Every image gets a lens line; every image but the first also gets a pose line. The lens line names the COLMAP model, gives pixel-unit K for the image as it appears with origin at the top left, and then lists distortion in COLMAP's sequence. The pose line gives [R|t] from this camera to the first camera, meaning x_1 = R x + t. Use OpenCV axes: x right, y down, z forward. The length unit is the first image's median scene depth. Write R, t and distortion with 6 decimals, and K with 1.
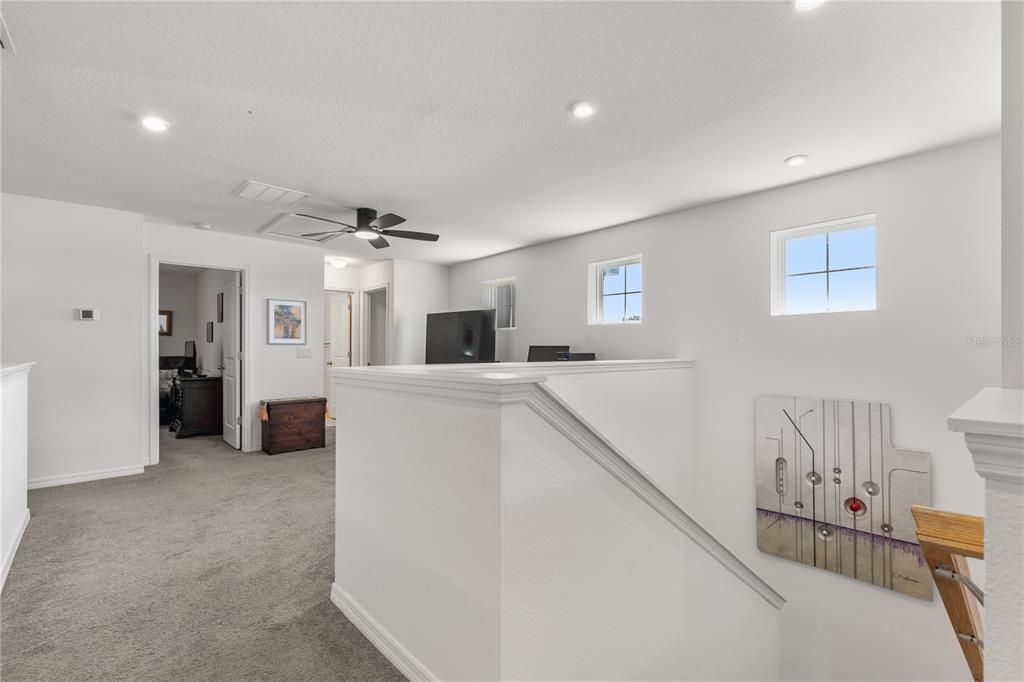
lens RADIAL K [[459.0, 0, 514.6], [0, 459.0, 345.1], [0, 0, 1]] dist [0.001770, -0.000279]
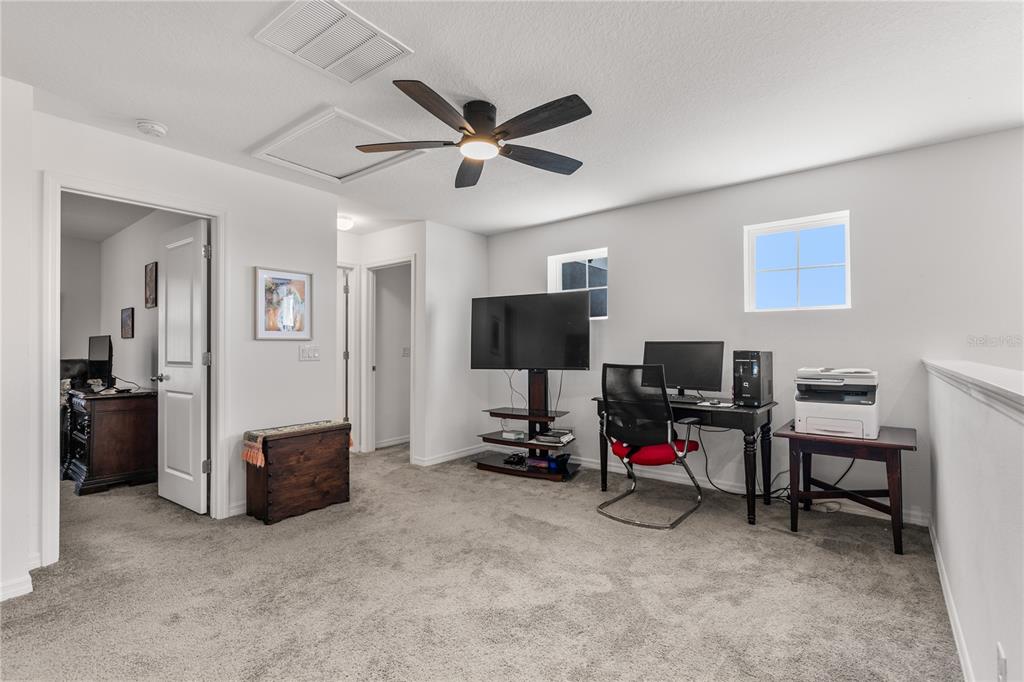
lens RADIAL K [[459.0, 0, 509.9], [0, 459.0, 340.4], [0, 0, 1]] dist [0.001770, -0.000279]
pose [[0.986424, -0.002131, 0.164205, -0.289874], [0.003030, 0.999982, -0.005223, 0.002653], [-0.164191, 0.005650, 0.986412, 0.322300]]
